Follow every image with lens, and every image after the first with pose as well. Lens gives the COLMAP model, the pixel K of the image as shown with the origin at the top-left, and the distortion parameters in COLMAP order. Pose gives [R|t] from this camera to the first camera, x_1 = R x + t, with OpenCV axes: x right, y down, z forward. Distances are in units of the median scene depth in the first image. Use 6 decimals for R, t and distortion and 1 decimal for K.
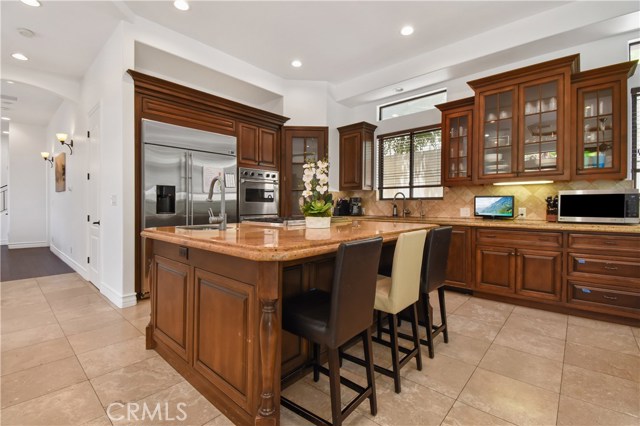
lens RADIAL K [[286.3, 0, 328.6], [0, 286.3, 208.6], [0, 0, 1]] dist [0.003977, -0.009660]
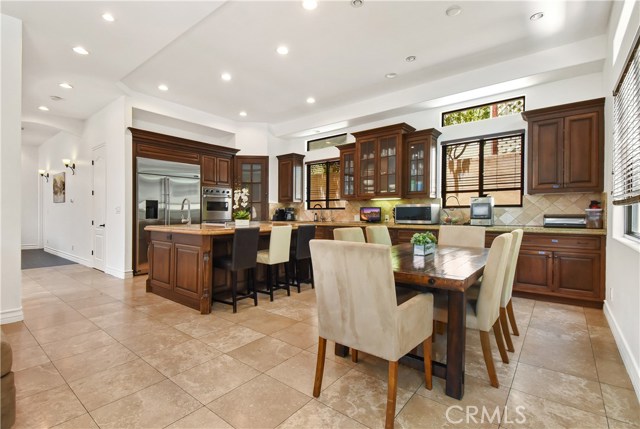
lens RADIAL K [[301.1, 0, 314.6], [0, 301.1, 216.1], [0, 0, 1]] dist [0.014934, -0.003007]
pose [[0.999593, 0.000062, 0.028516, 0.260914], [0.000029, 0.999995, -0.003207, 0.009822], [-0.028516, 0.003206, 0.999588, -0.657803]]
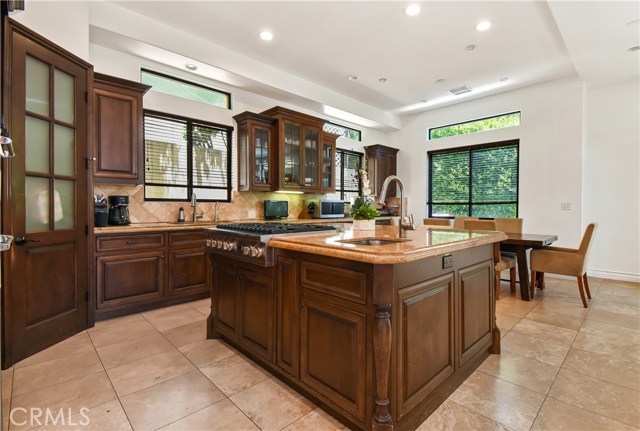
lens RADIAL K [[301.1, 0, 354.5], [0, 301.1, 206.0], [0, 0, 1]] dist [0.014934, -0.003007]
pose [[0.034965, 0.006554, 0.999367, -0.833816], [0.009917, 0.999927, -0.006905, -0.009845], [-0.999339, 0.010152, 0.034898, 0.704407]]
